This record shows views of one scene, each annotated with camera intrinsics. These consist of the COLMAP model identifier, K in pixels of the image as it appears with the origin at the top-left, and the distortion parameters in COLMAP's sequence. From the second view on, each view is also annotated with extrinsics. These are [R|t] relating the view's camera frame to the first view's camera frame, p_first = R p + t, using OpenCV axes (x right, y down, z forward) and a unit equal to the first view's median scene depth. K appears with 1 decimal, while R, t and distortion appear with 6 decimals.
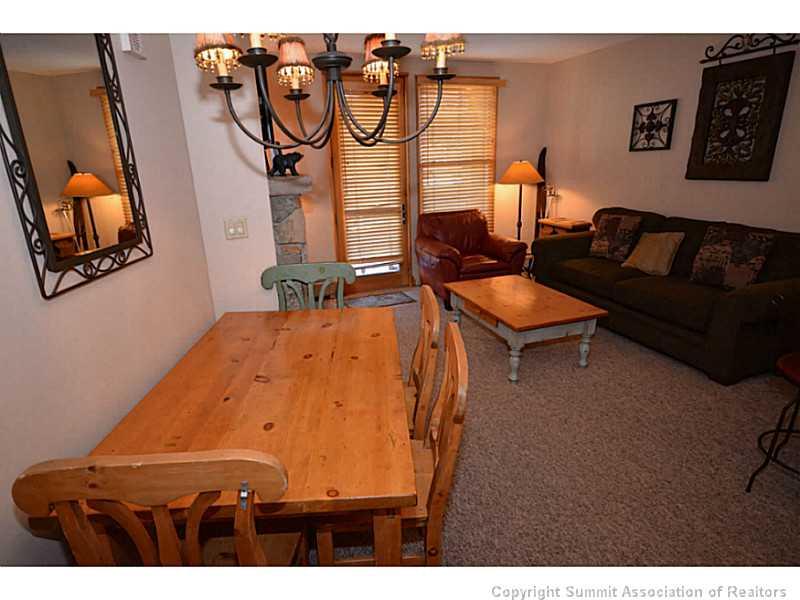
lens RADIAL K [[451.9, 0, 395.7], [0, 451.9, 302.0], [0, 0, 1]] dist [0.014499, 0.003020]
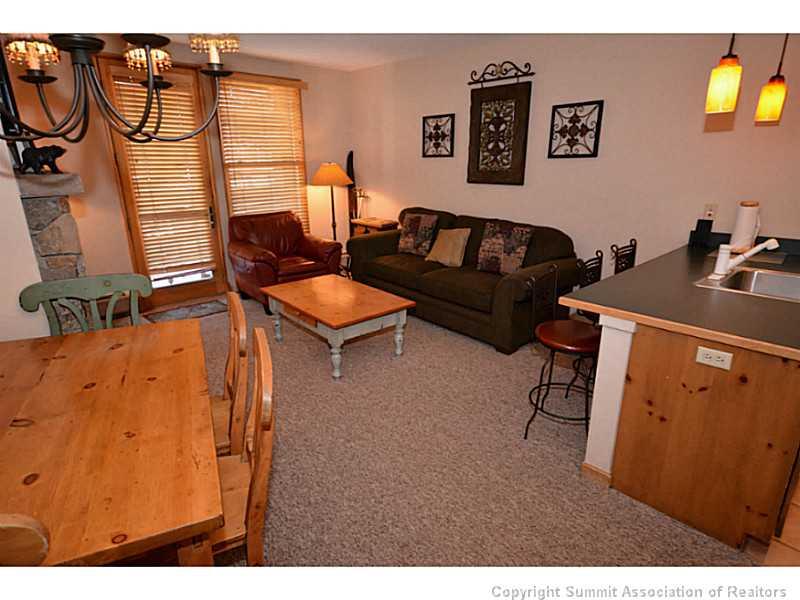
lens RADIAL K [[451.9, 0, 395.7], [0, 451.9, 302.0], [0, 0, 1]] dist [0.014499, 0.003020]
pose [[0.927876, -0.088236, 0.362299, 0.023883], [0.089219, 0.995913, 0.014052, 0.001066], [-0.362058, 0.019286, 0.931956, -0.006878]]
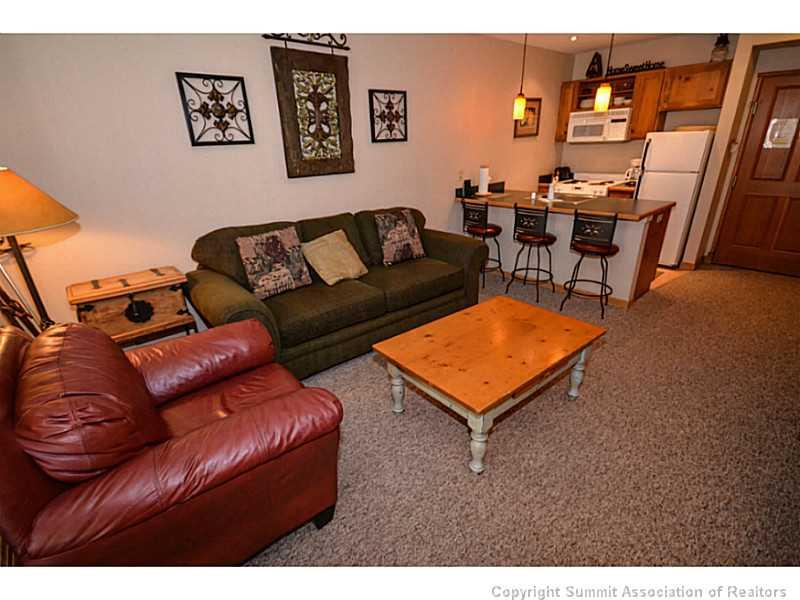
lens RADIAL K [[383.6, 0, 395.1], [0, 383.6, 302.3], [0, 0, 1]] dist [0.012830, -0.007557]
pose [[-0.338294, -0.320901, 0.884636, -0.199517], [0.323264, 0.843227, 0.429499, -0.366613], [-0.883775, 0.431268, -0.181523, 1.207779]]
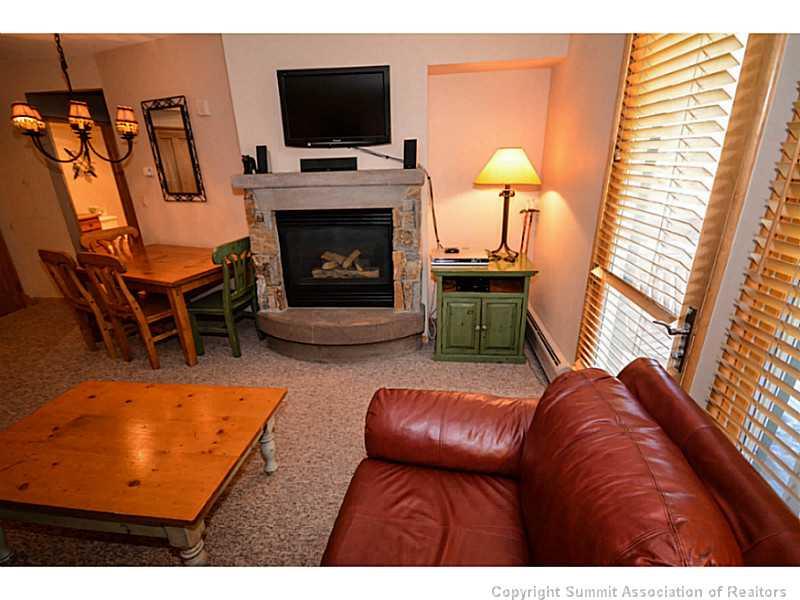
lens RADIAL K [[383.6, 0, 395.1], [0, 383.6, 302.3], [0, 0, 1]] dist [0.012830, -0.007557]
pose [[-0.461761, 0.355011, -0.812861, 0.434030], [-0.219796, 0.842035, 0.492612, -0.438415], [0.859340, 0.406133, -0.310789, 1.343547]]
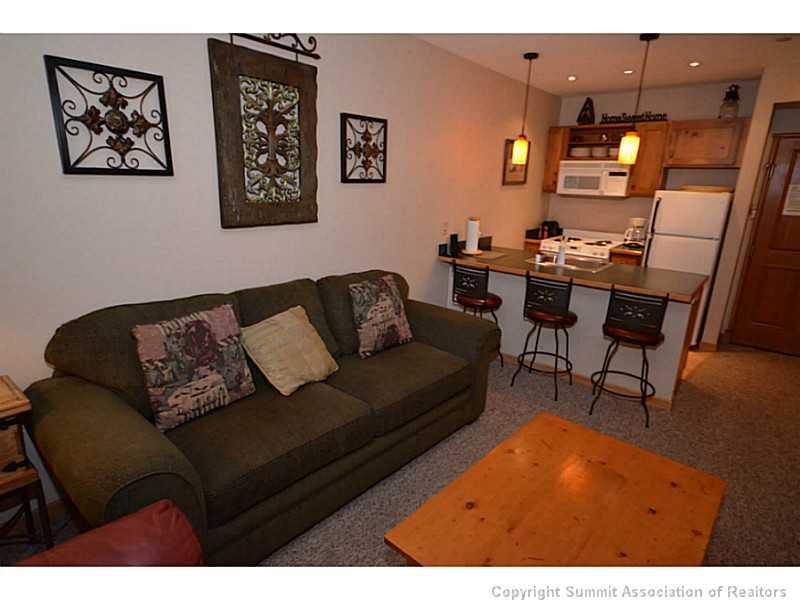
lens RADIAL K [[451.9, 0, 395.7], [0, 451.9, 302.0], [0, 0, 1]] dist [0.014499, 0.003020]
pose [[-0.482040, -0.219087, 0.848315, 0.015700], [0.245663, 0.895595, 0.370891, -0.396126], [-0.841004, 0.387184, -0.377891, 1.222952]]
